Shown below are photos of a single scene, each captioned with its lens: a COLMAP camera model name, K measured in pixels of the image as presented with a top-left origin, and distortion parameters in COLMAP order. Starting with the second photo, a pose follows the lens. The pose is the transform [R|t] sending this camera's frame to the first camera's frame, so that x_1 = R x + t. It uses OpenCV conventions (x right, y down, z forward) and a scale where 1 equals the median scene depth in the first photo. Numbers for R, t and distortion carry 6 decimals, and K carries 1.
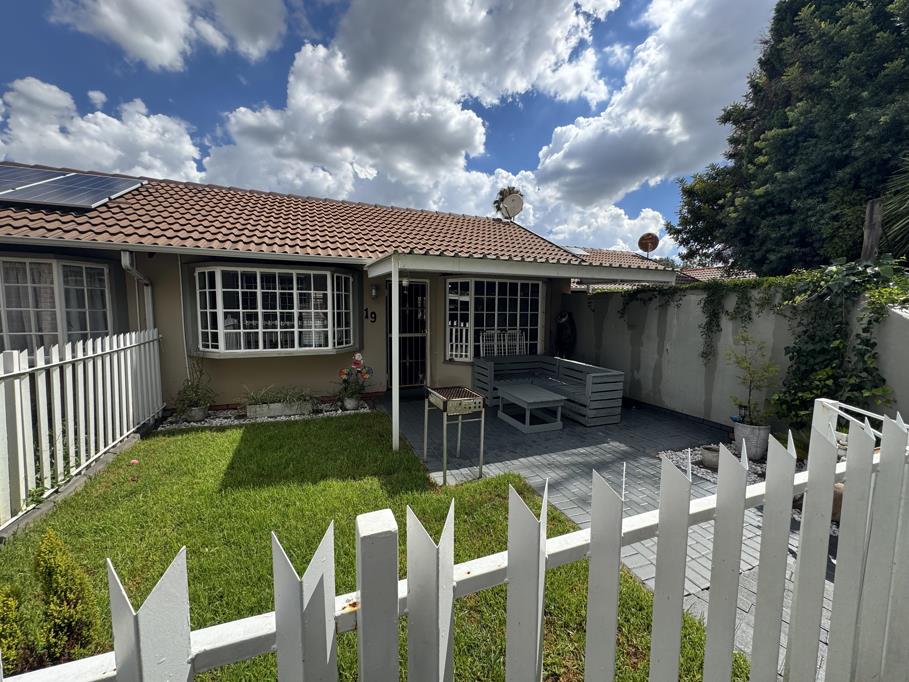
lens RADIAL K [[360.6, 0, 454.5], [0, 360.6, 341.0], [0, 0, 1]] dist [-0.002089, 0.000044]
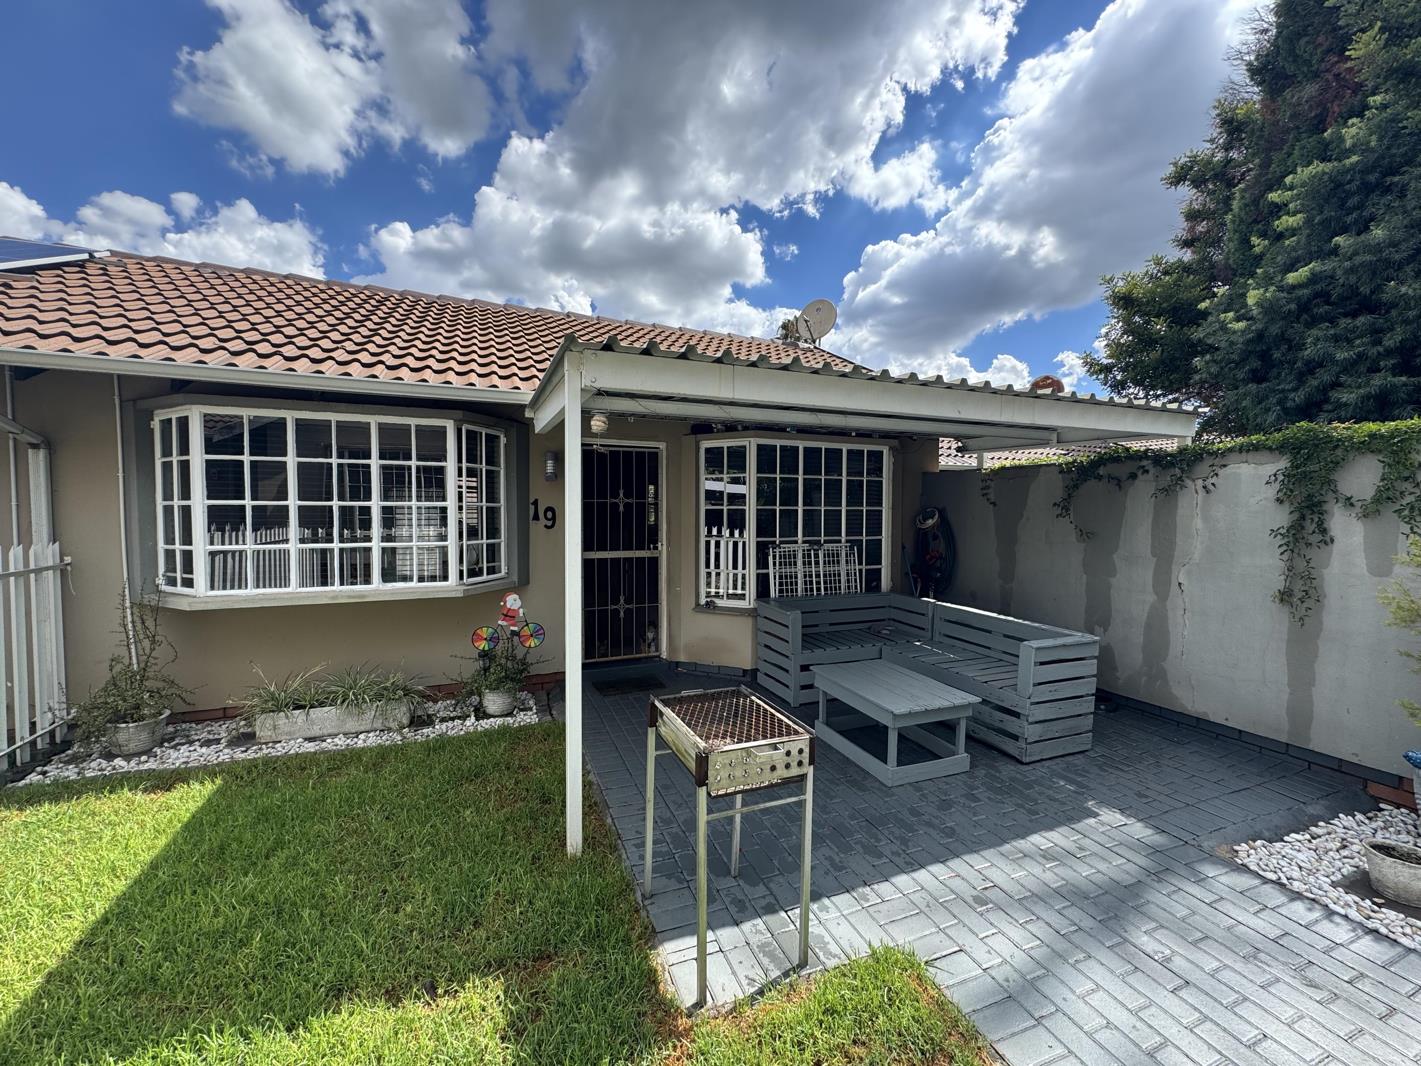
lens RADIAL K [[563.7, 0, 710.5], [0, 563.7, 533.0], [0, 0, 1]] dist [-0.002089, 0.000044]
pose [[0.999991, -0.004318, 0.000583, -0.010556], [0.004341, 0.998776, -0.049272, -0.008357], [-0.000370, 0.049274, 0.998785, 0.274358]]
